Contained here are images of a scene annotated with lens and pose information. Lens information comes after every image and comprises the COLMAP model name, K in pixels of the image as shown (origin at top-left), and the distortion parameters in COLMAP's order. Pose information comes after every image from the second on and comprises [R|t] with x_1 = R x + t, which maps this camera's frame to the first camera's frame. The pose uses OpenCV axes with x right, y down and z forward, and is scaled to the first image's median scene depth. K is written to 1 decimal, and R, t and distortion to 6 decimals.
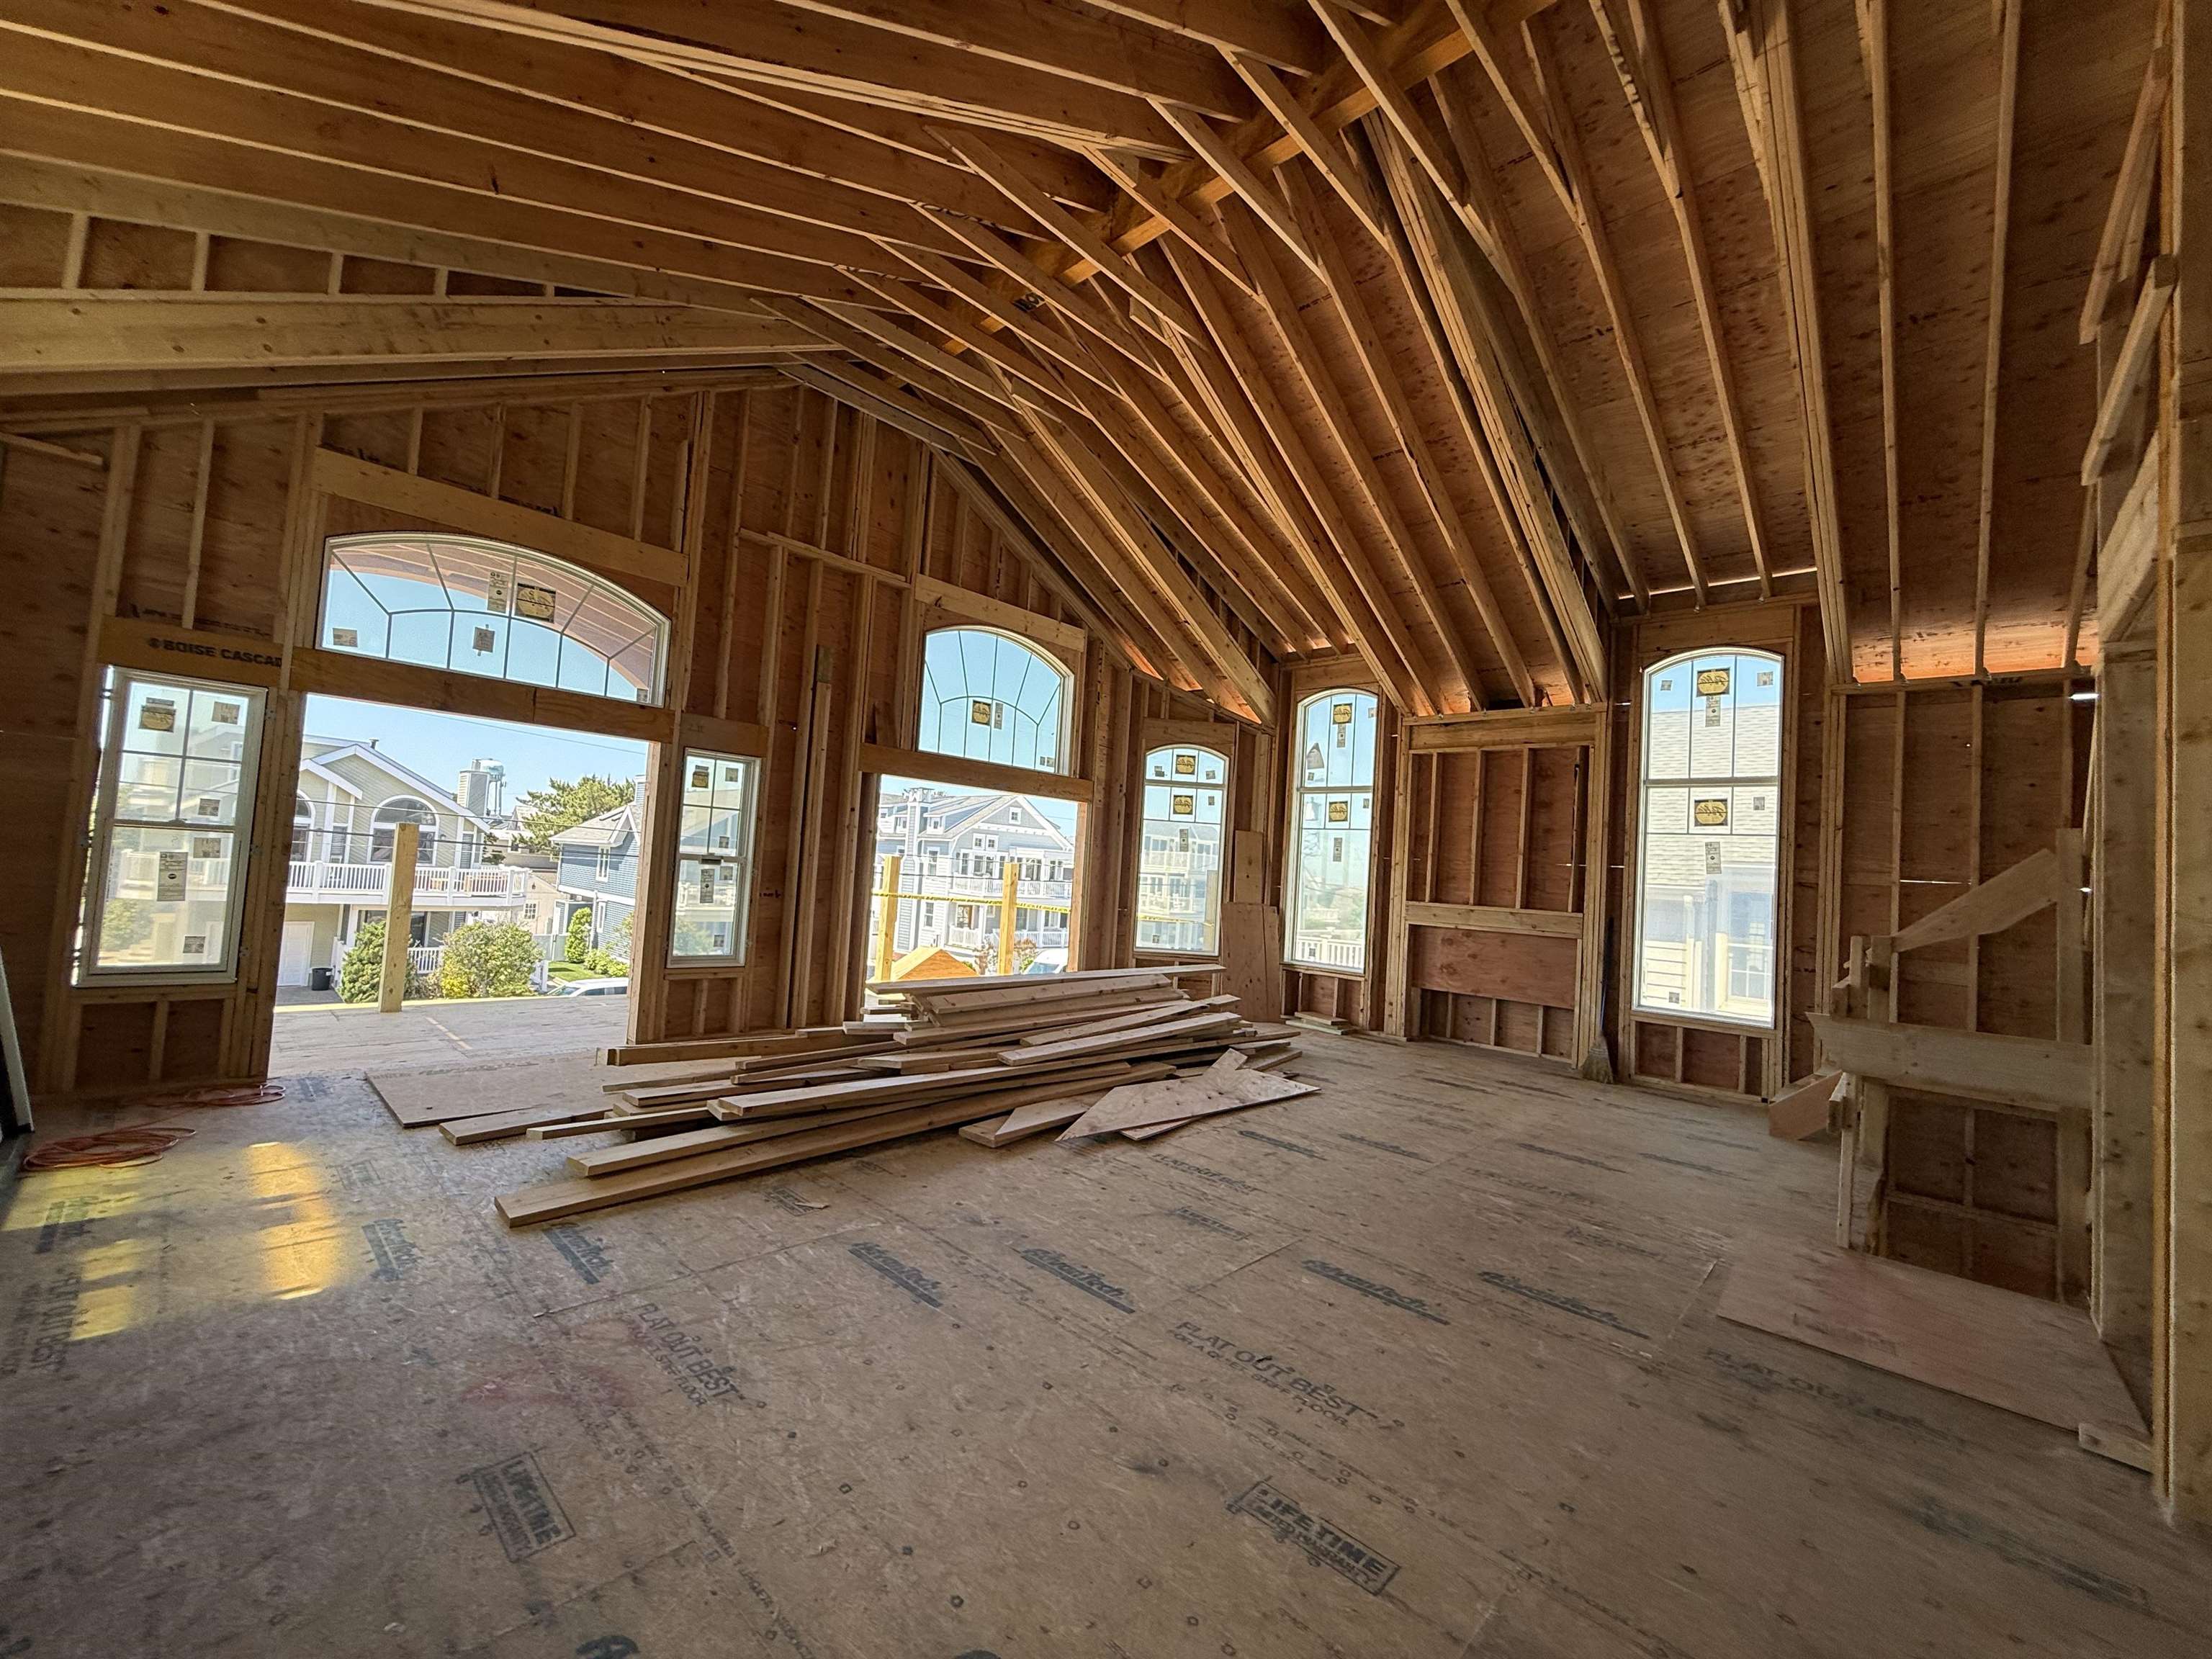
lens RADIAL K [[884.4, 0, 1099.3], [0, 884.4, 833.2], [0, 0, 1]] dist [-0.000580, -0.000011]
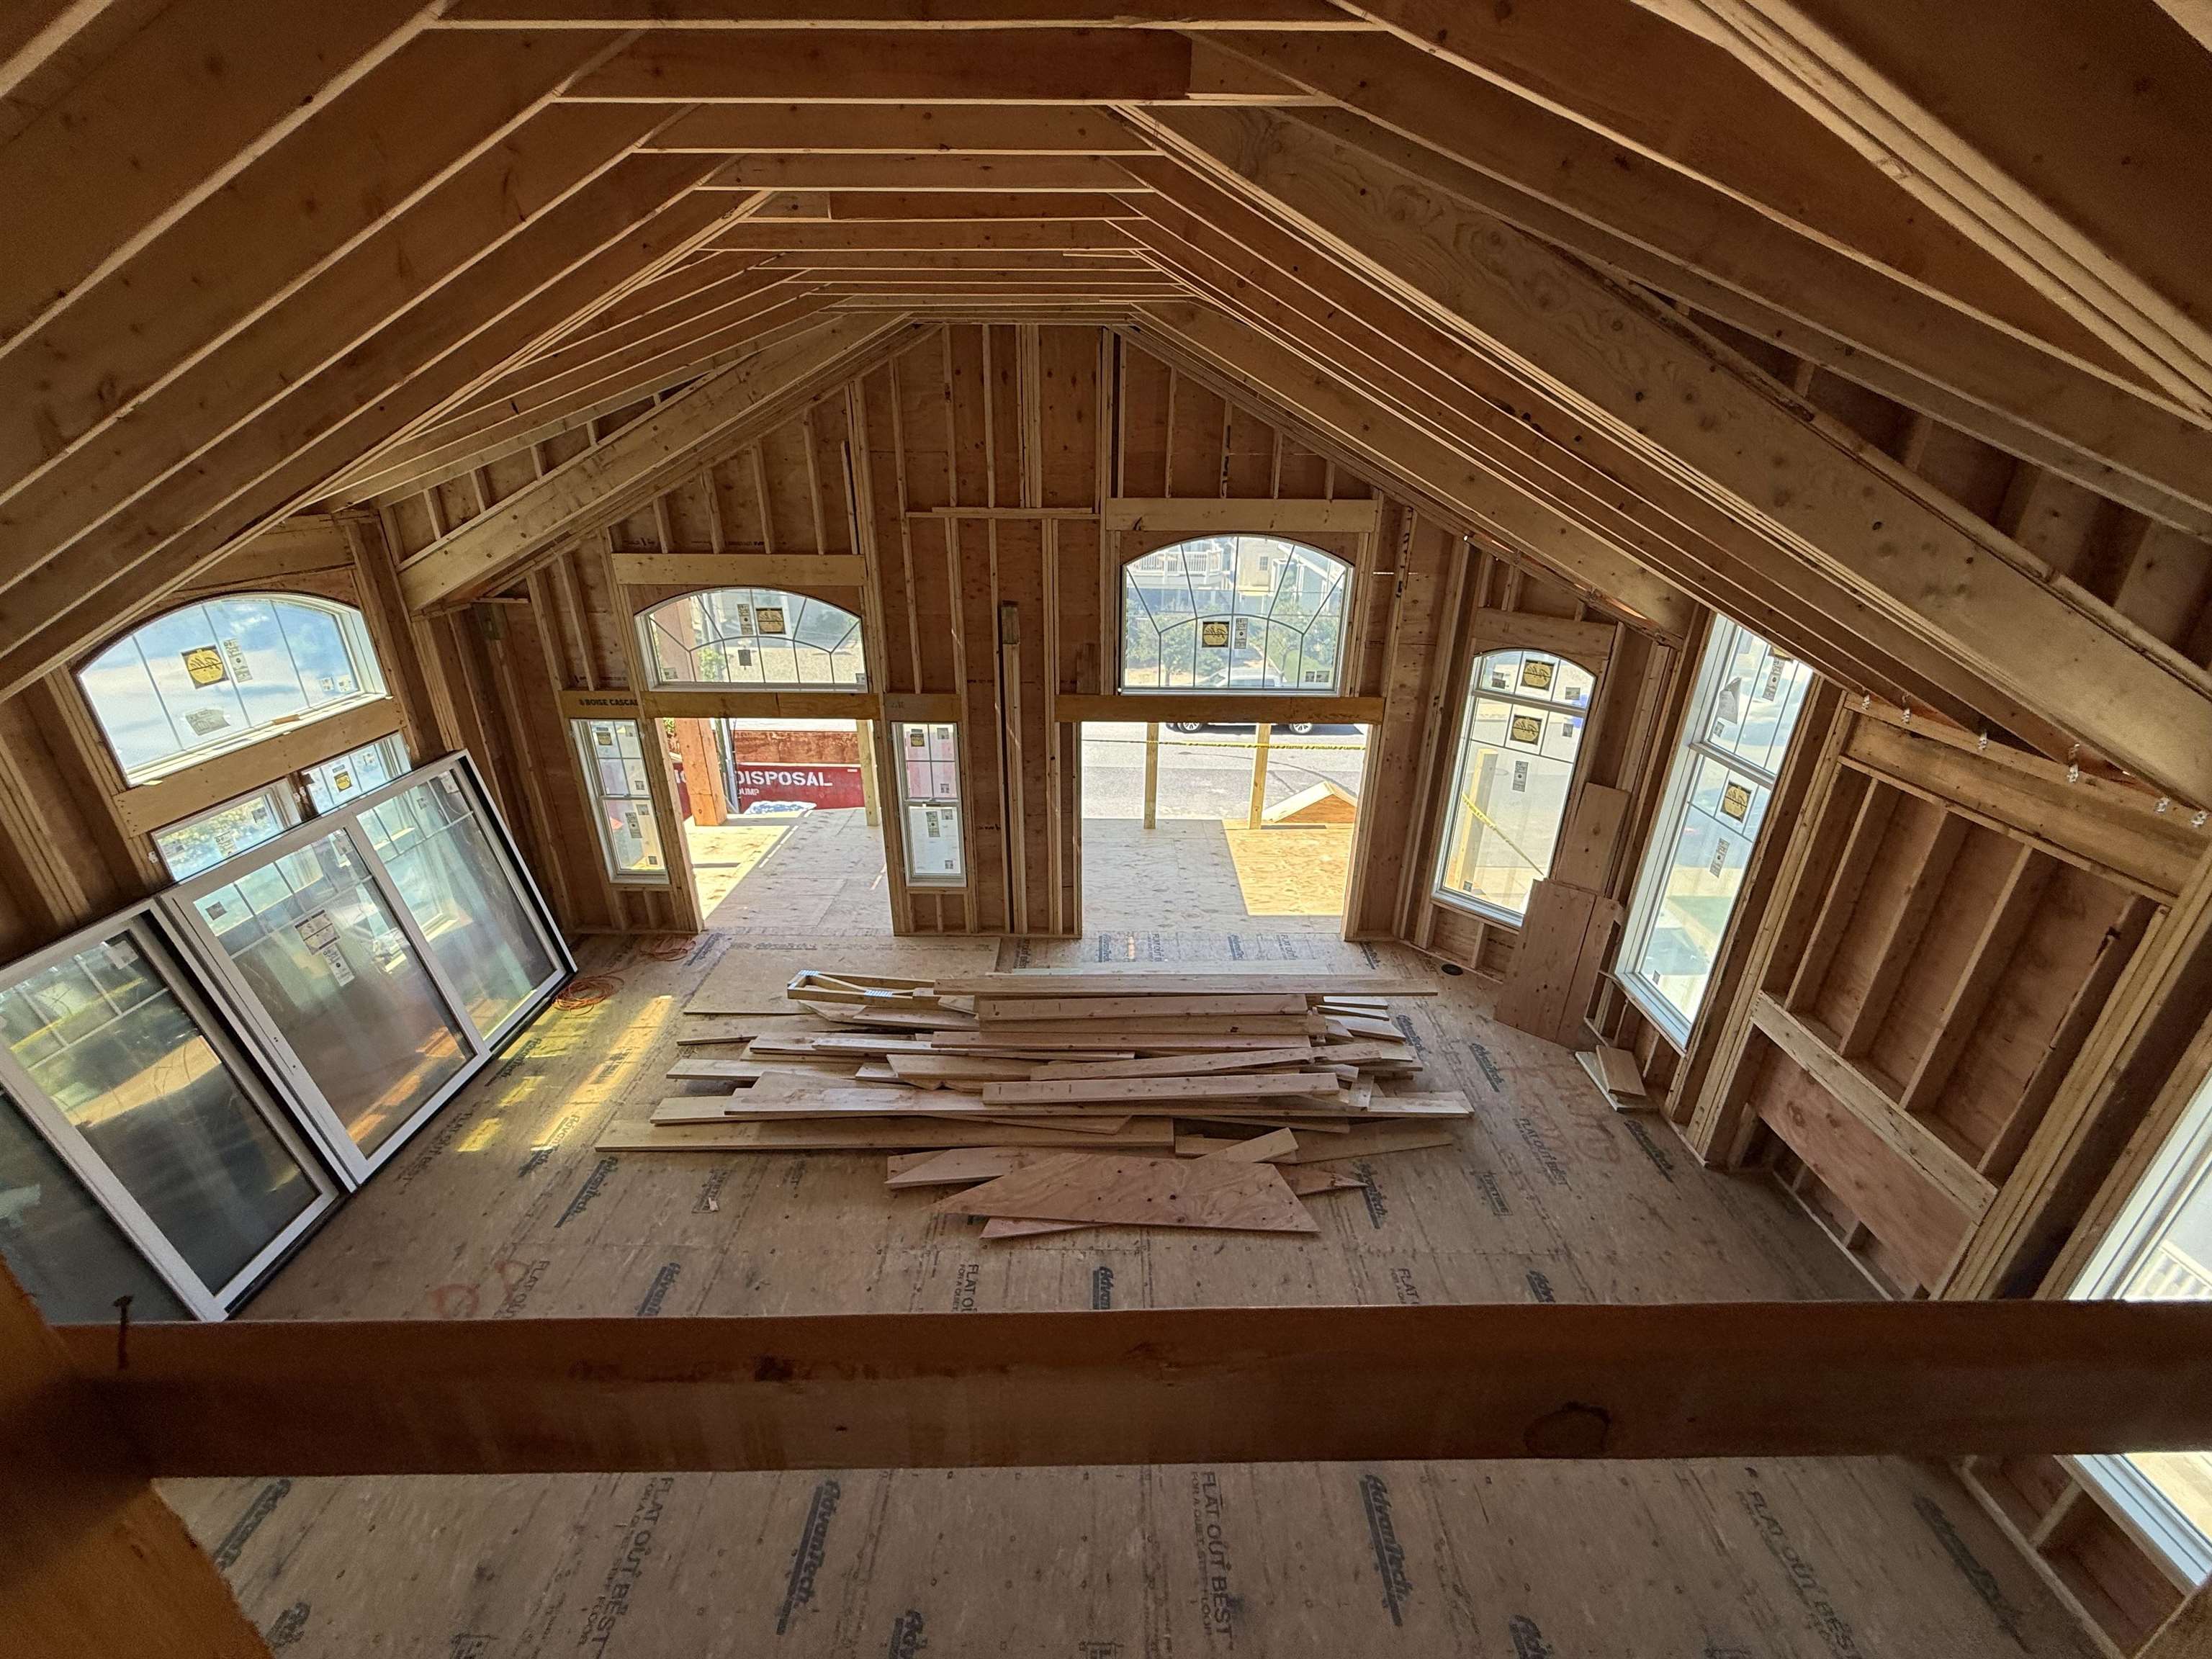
lens RADIAL K [[884.4, 0, 1099.8], [0, 884.4, 832.3], [0, 0, 1]] dist [-0.000580, -0.000011]
pose [[0.685221, 0.240848, -0.687361, 0.423944], [0.068777, 0.918128, 0.390270, -0.296851], [0.725081, -0.314696, 0.612555, 0.311201]]
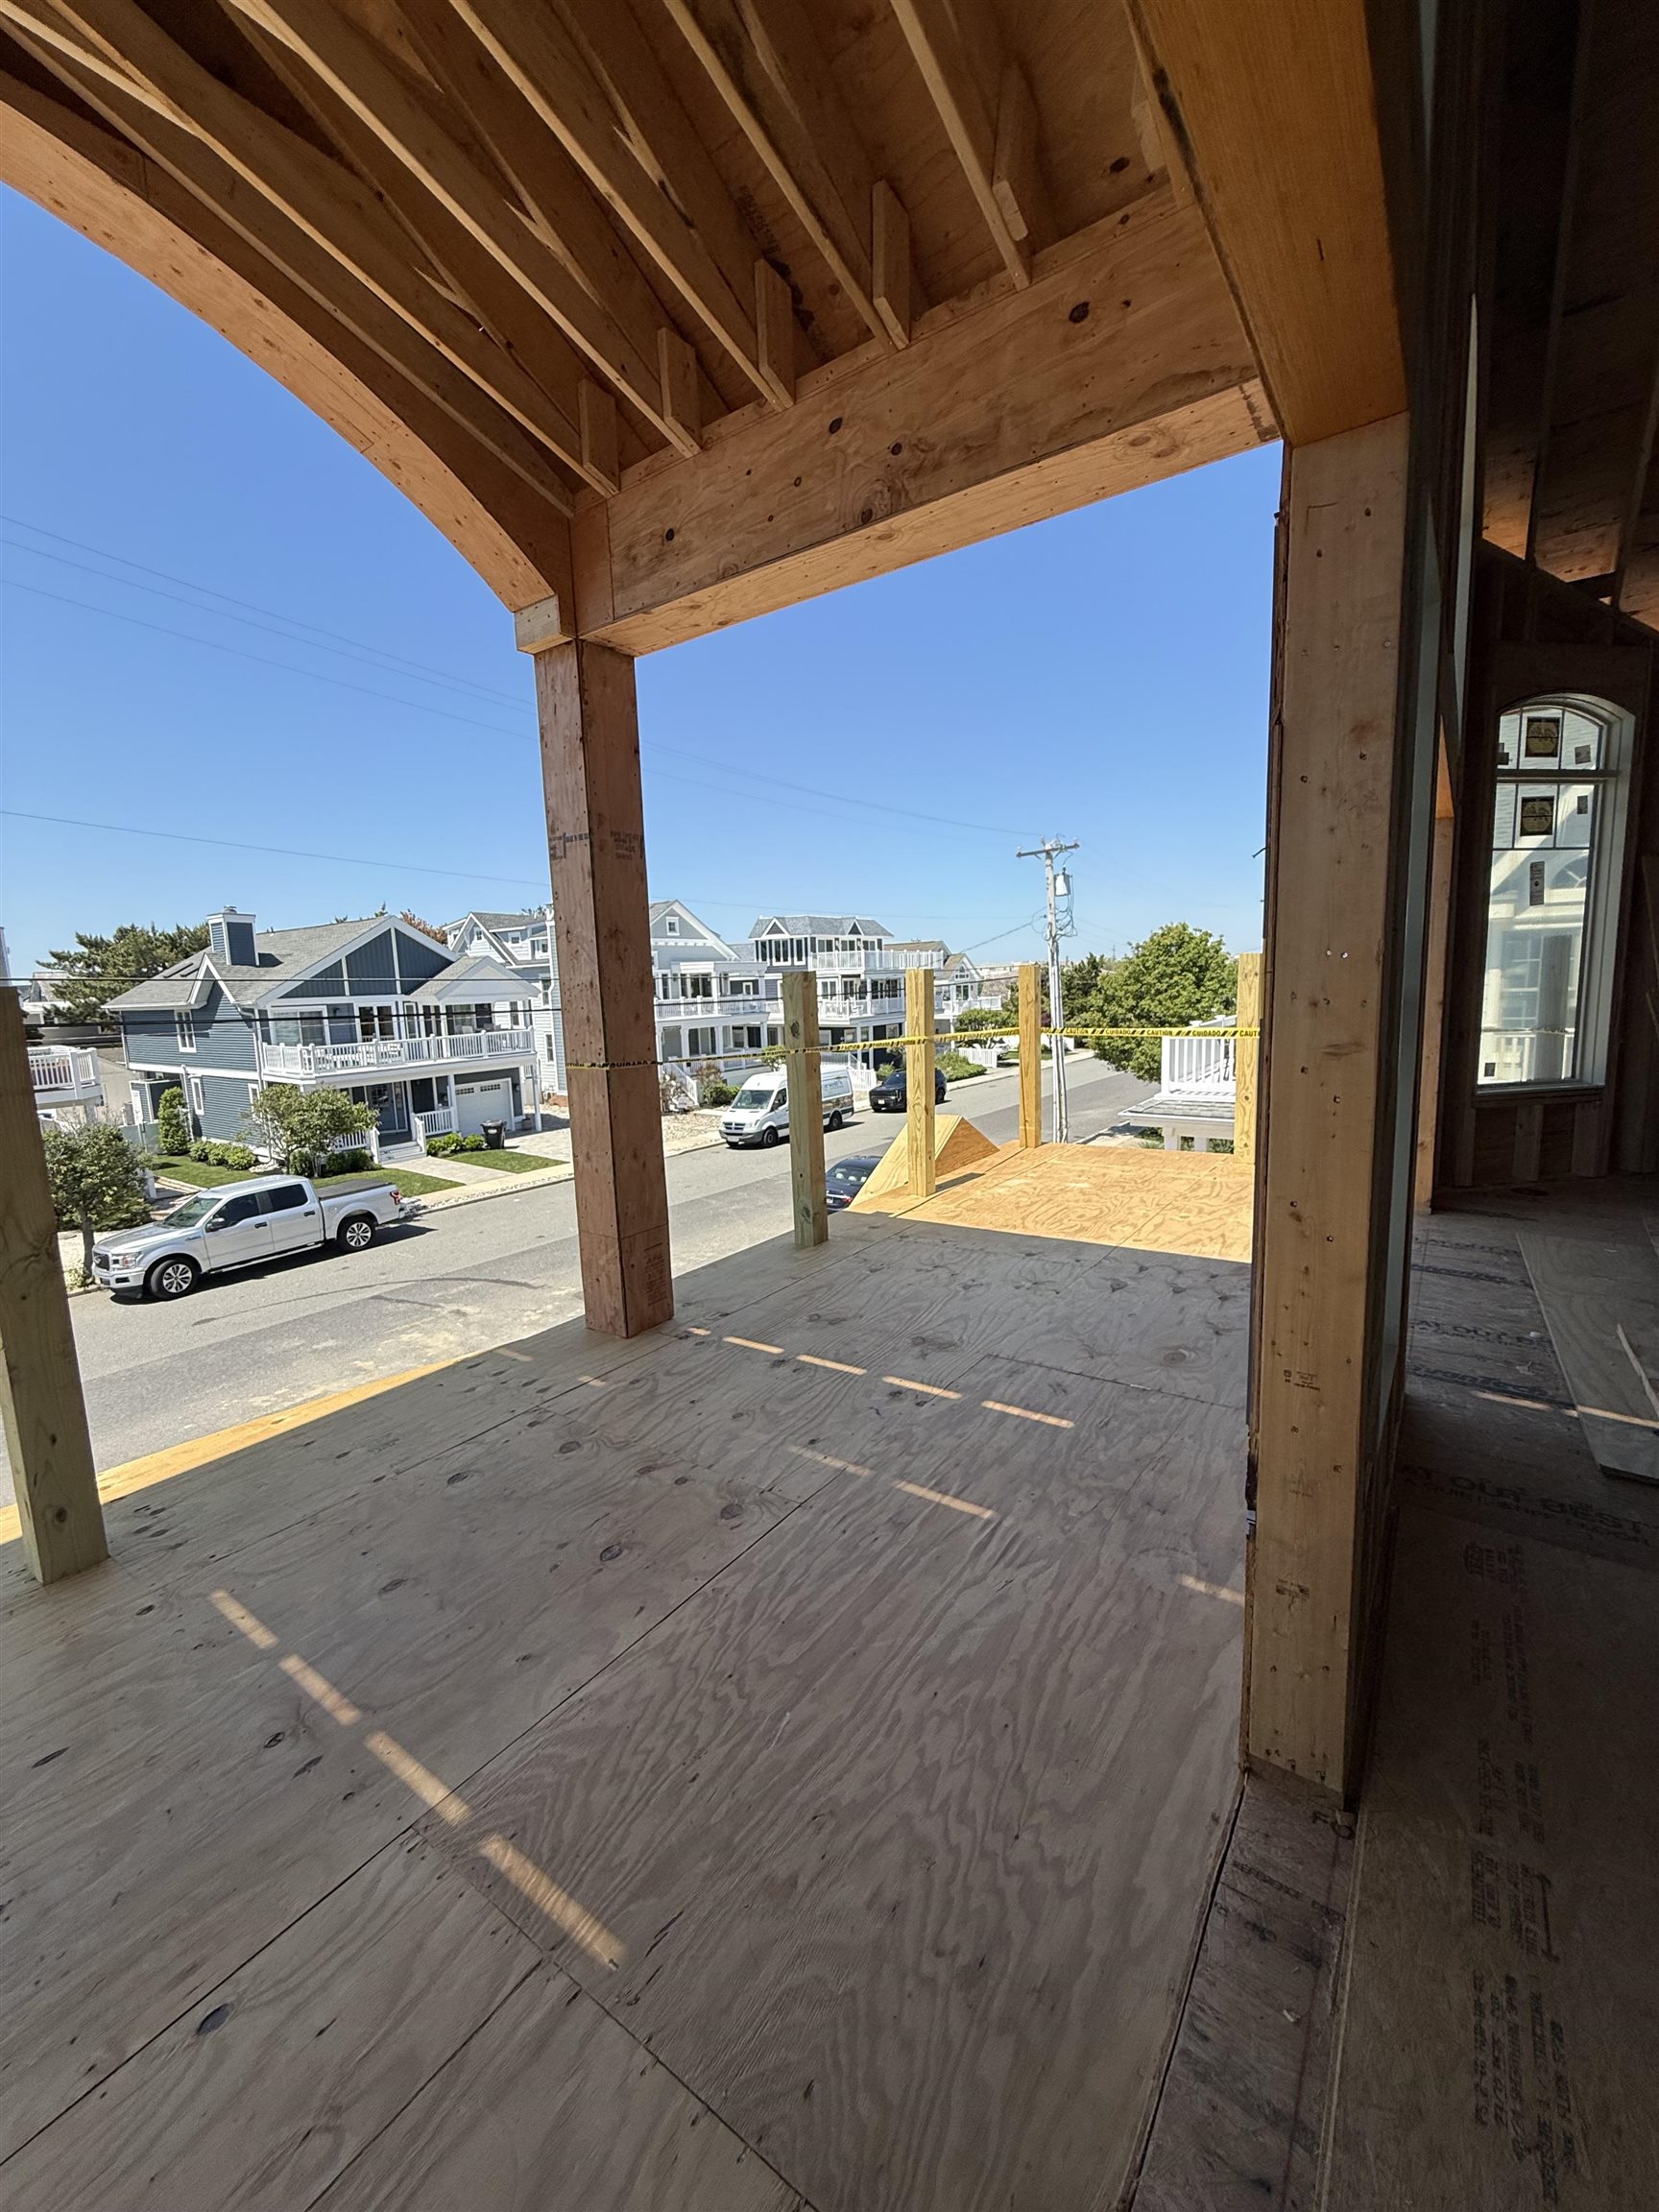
lens RADIAL K [[884.4, 0, 829.6], [0, 884.4, 1105.5], [0, 0, 1]] dist [-0.000580, -0.000011]
pose [[0.984317, -0.117325, 0.131739, -0.479022], [0.090768, 0.977175, 0.192066, -0.002379], [-0.151267, -0.177096, 0.972499, 0.576798]]
